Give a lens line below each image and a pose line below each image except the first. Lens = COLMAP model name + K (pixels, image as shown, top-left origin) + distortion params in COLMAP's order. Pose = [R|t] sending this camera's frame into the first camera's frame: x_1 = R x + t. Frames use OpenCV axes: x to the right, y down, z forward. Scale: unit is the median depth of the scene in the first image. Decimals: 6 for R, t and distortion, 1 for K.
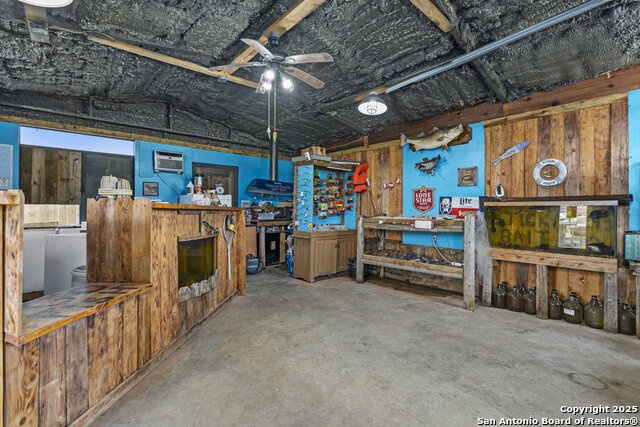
lens RADIAL K [[290.8, 0, 322.2], [0, 290.8, 212.0], [0, 0, 1]] dist [-0.017240, 0.001106]
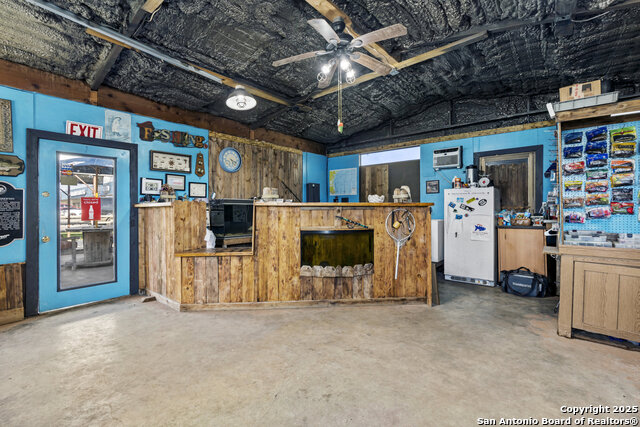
lens RADIAL K [[290.8, 0, 322.2], [0, 290.8, 212.0], [0, 0, 1]] dist [-0.017240, 0.001106]
pose [[0.138420, 0.010638, -0.990316, 0.645595], [0.000583, 0.999941, 0.010823, 0.001985], [0.990373, -0.002075, 0.138406, 0.689943]]
